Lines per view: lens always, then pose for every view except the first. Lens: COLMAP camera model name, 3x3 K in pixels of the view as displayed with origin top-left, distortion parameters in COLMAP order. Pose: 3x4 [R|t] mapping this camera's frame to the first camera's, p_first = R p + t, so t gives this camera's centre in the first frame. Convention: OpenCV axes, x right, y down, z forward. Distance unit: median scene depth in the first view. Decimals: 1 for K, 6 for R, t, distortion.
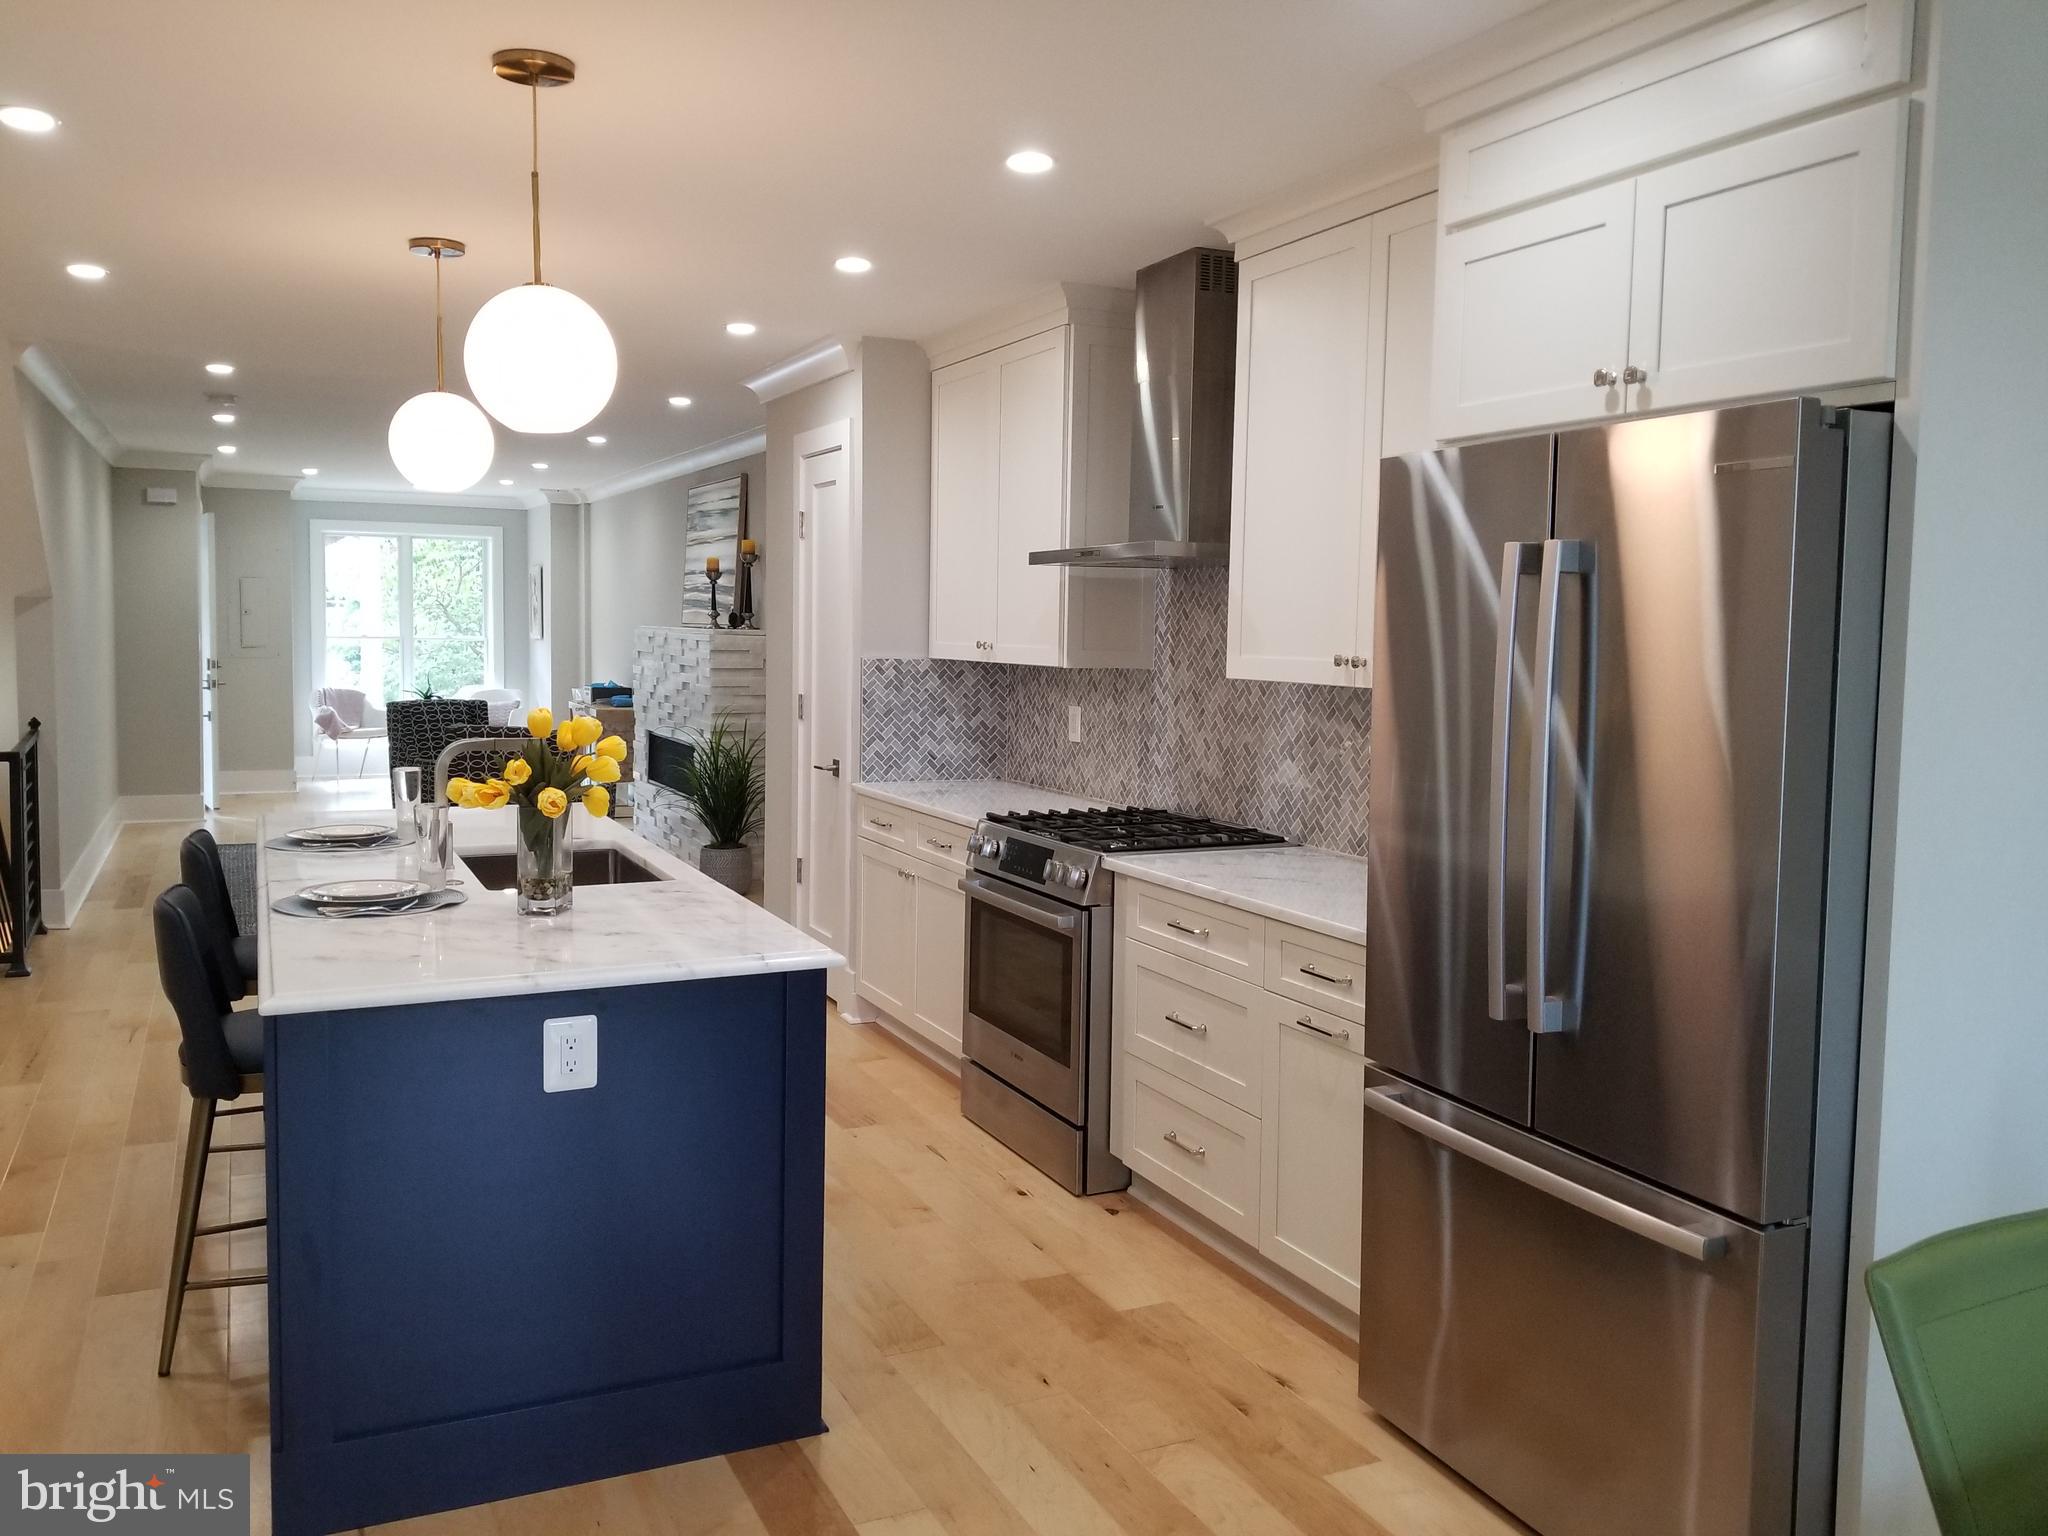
lens RADIAL K [[1612.7, 0, 1024.0], [0, 1612.7, 765.9], [0, 0, 1]] dist [0.044411, -0.078396]
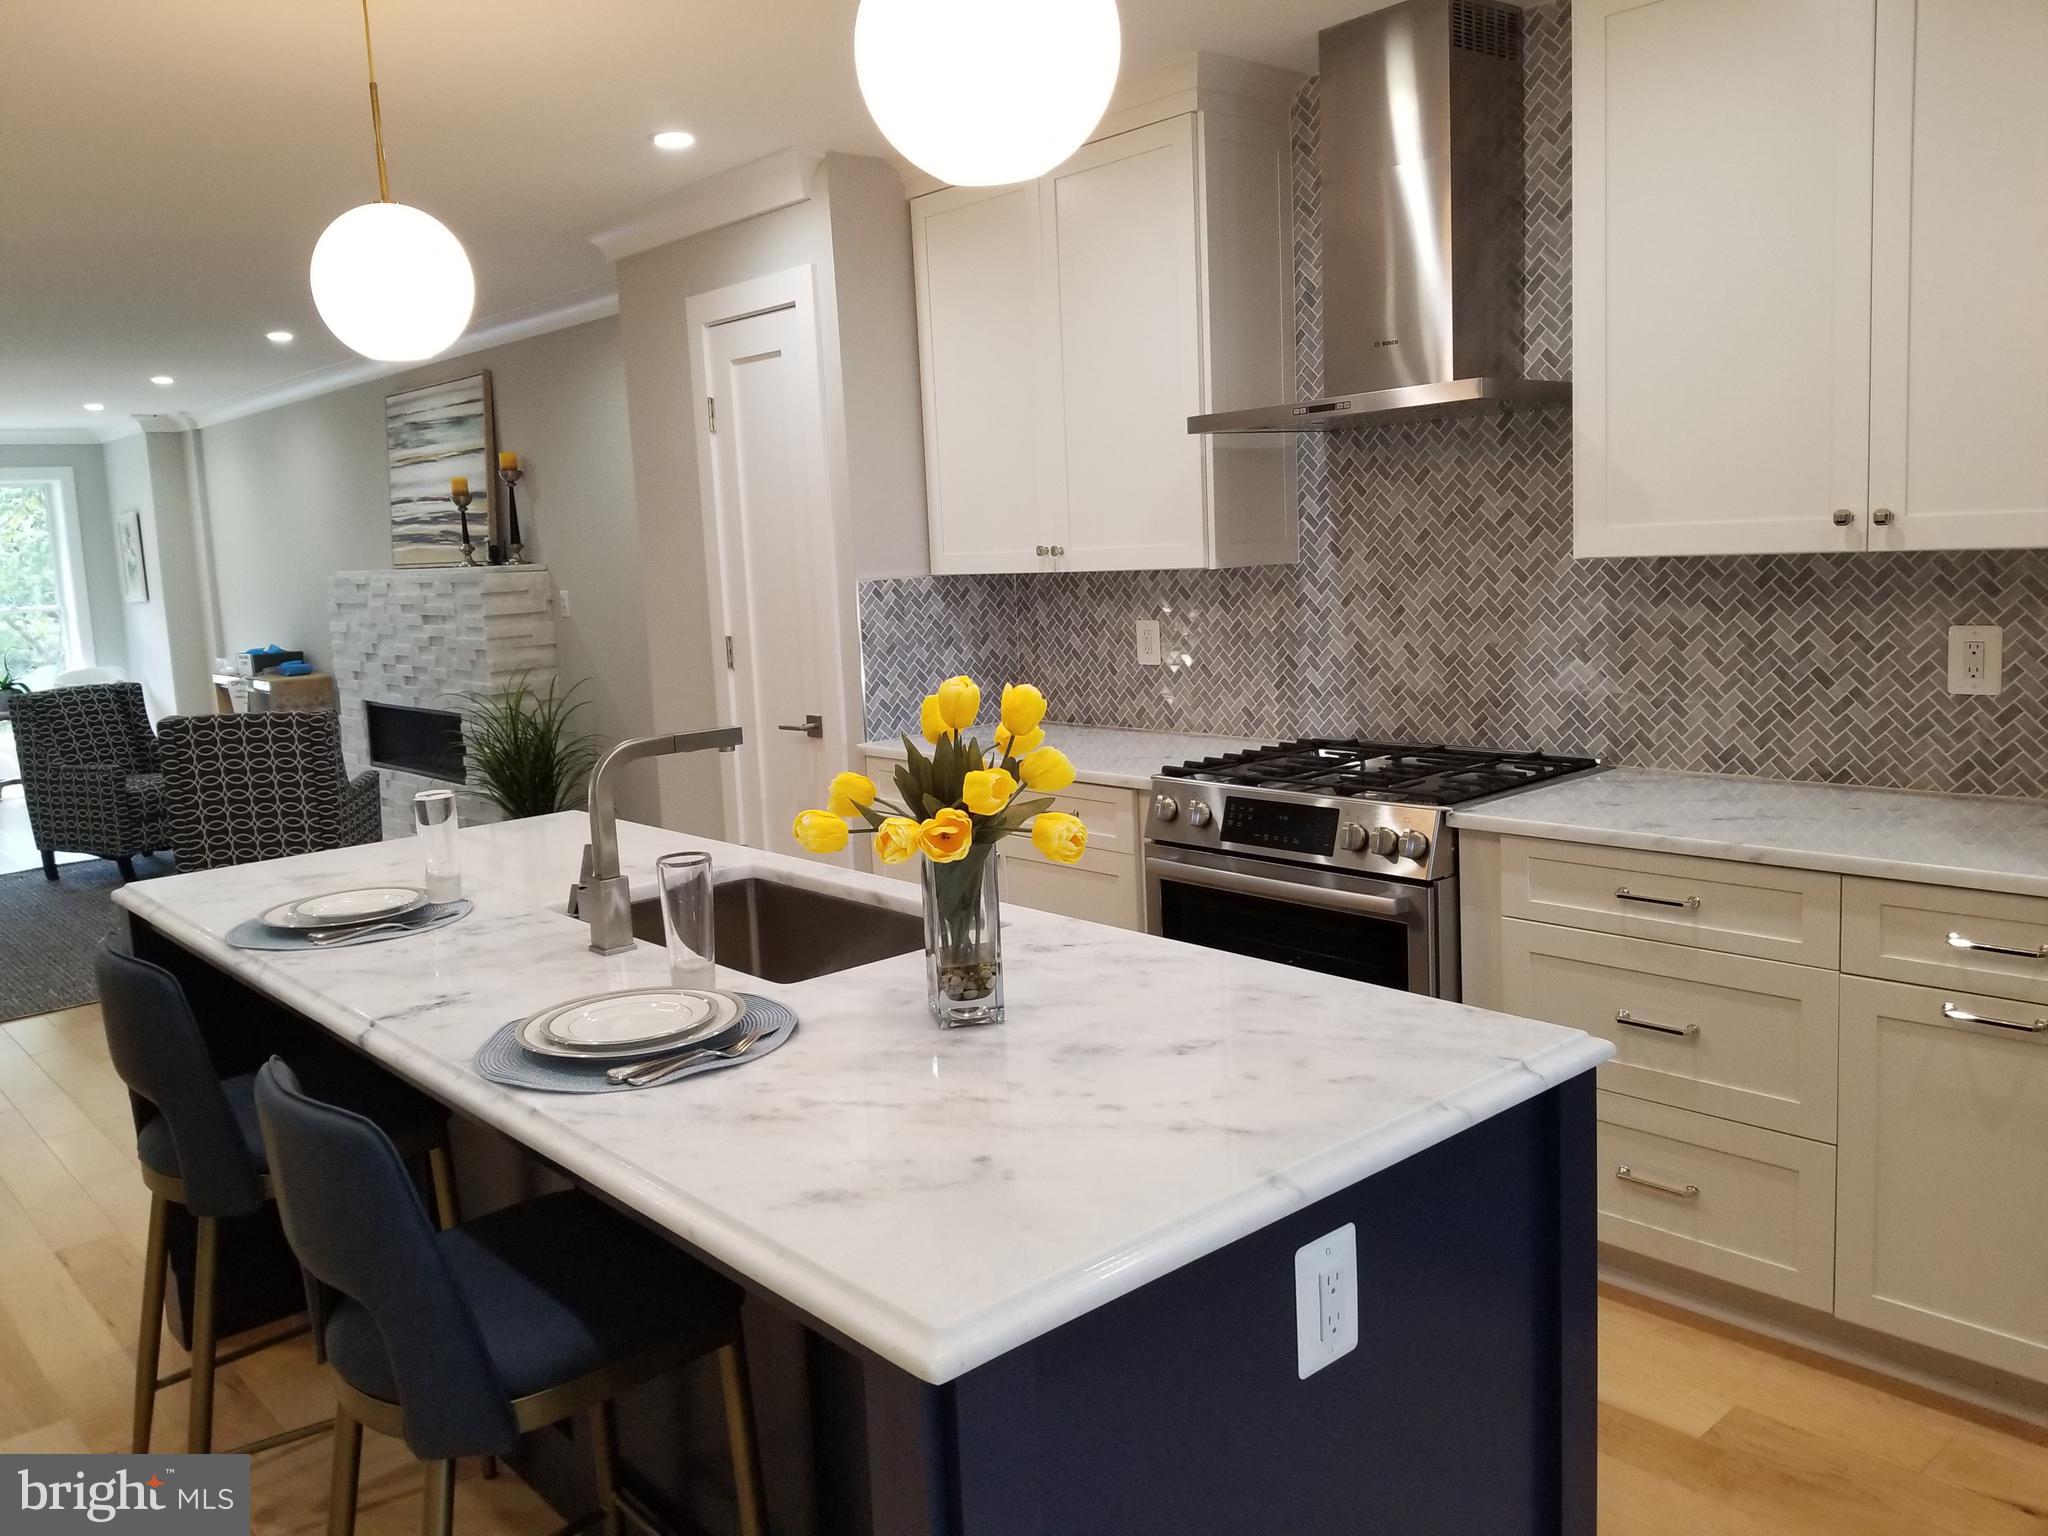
lens RADIAL K [[1612.7, 0, 1010.9], [0, 1612.7, 763.7], [0, 0, 1]] dist [0.044411, -0.078396]
pose [[0.961141, -0.104627, 0.255461, -0.248479], [0.091463, 0.993819, 0.062913, -0.023122], [-0.260465, -0.037103, 0.964770, 0.249749]]
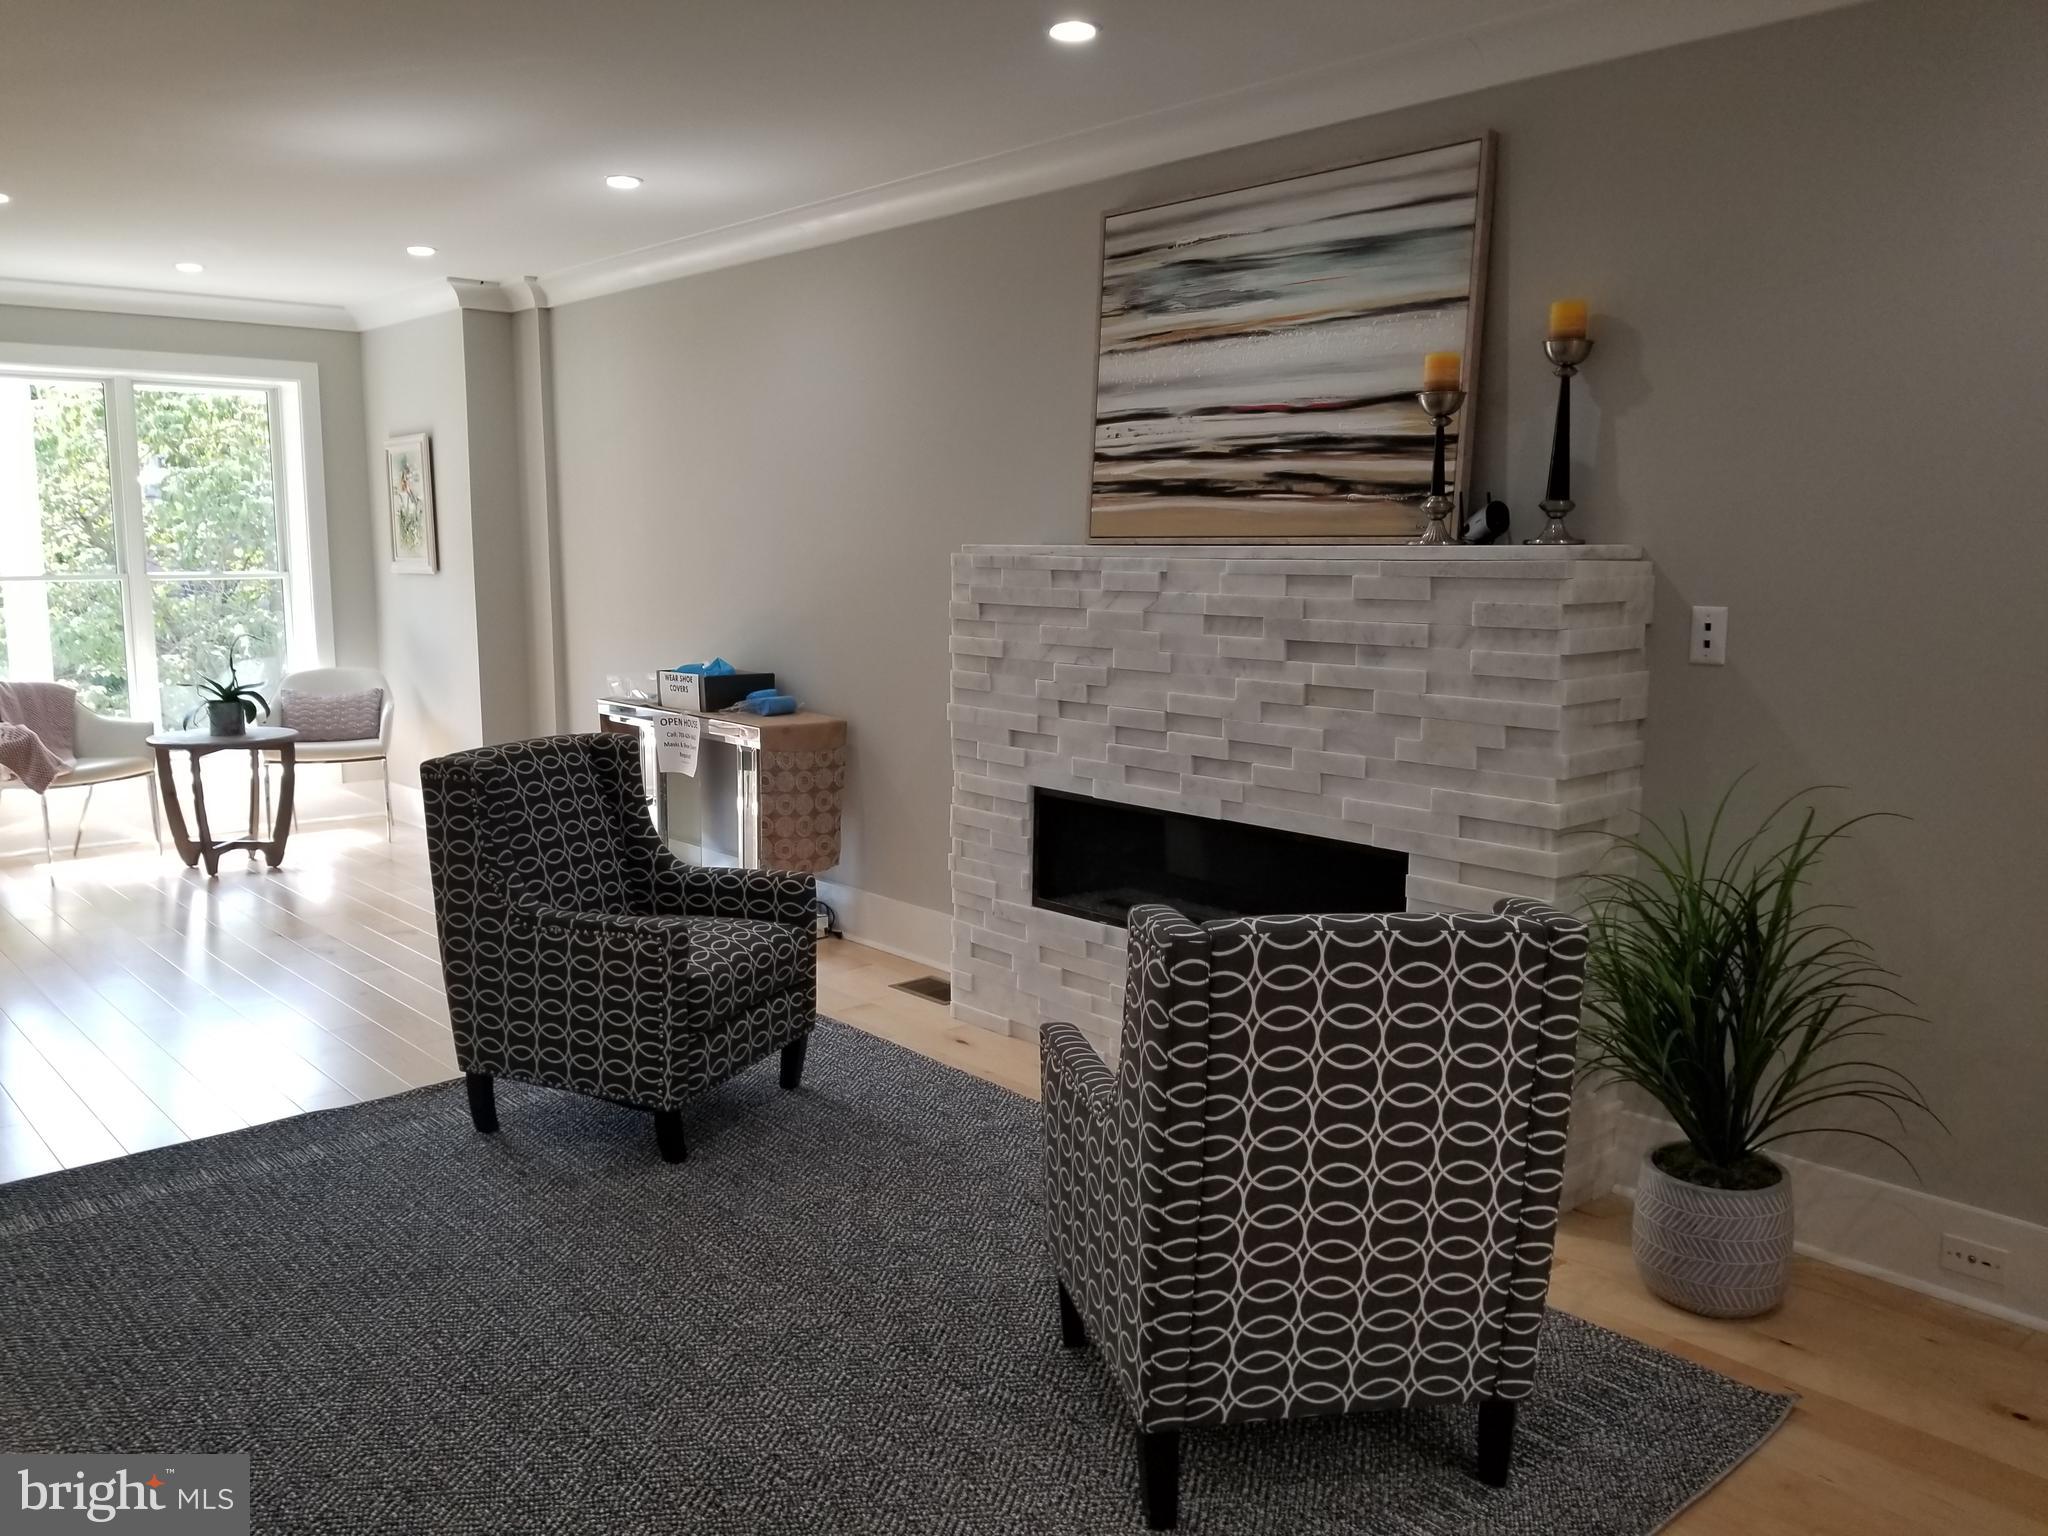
lens RADIAL K [[1612.7, 0, 1014.1], [0, 1612.7, 796.9], [0, 0, 1]] dist [0.044411, -0.078396]
pose [[0.963277, -0.060860, 0.261520, -0.653320], [0.041259, 0.995956, 0.079804, -0.100813], [-0.265319, -0.066084, 0.961893, 1.090920]]
